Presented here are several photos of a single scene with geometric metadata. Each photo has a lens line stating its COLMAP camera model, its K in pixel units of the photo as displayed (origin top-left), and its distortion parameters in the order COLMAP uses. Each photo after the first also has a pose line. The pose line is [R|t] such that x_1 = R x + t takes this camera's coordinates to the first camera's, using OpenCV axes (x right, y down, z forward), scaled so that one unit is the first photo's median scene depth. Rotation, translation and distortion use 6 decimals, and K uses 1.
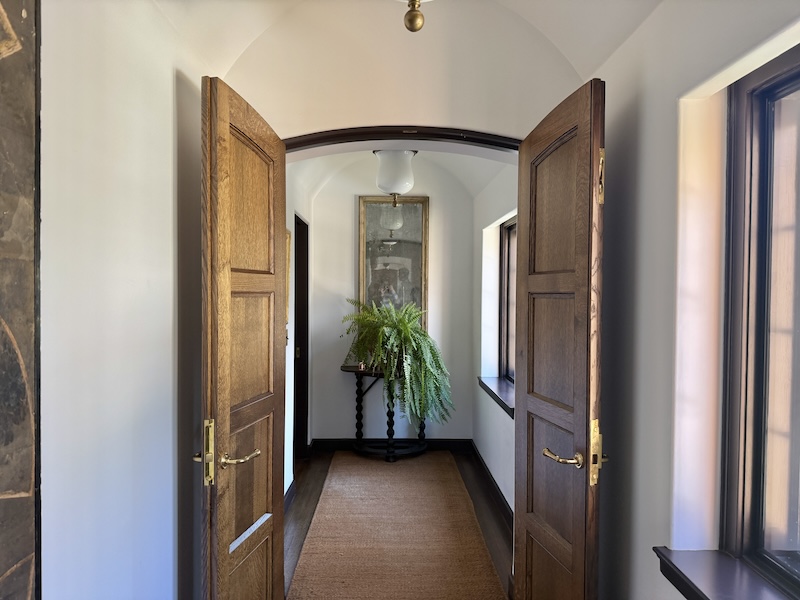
lens RADIAL K [[558.3, 0, 400.0], [0, 558.3, 300.0], [0, 0, 1]] dist [0.001318, 0.000150]
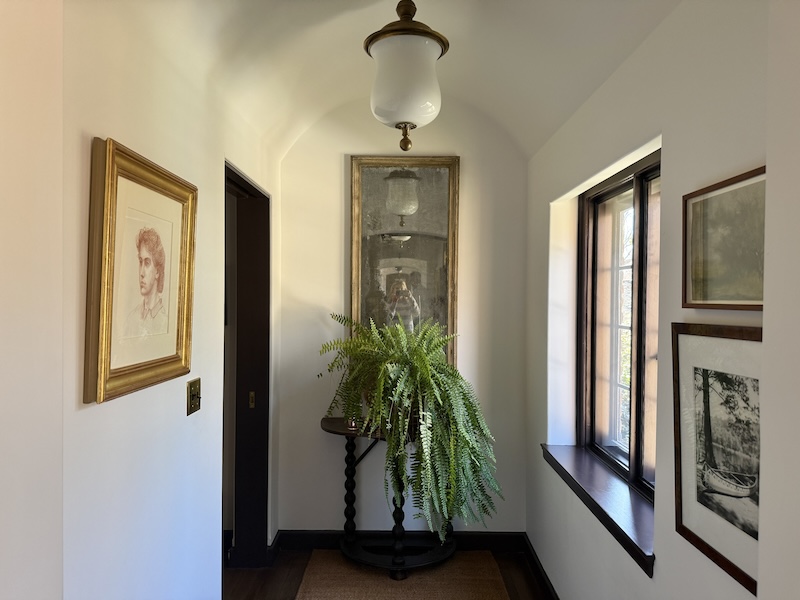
lens RADIAL K [[558.3, 0, 400.0], [0, 558.3, 300.0], [0, 0, 1]] dist [0.001318, 0.000150]
pose [[0.999713, 0.002812, -0.023775, -0.000946], [-0.003020, 0.999958, -0.008690, -0.013993], [0.023749, 0.008759, 0.999680, 0.371702]]
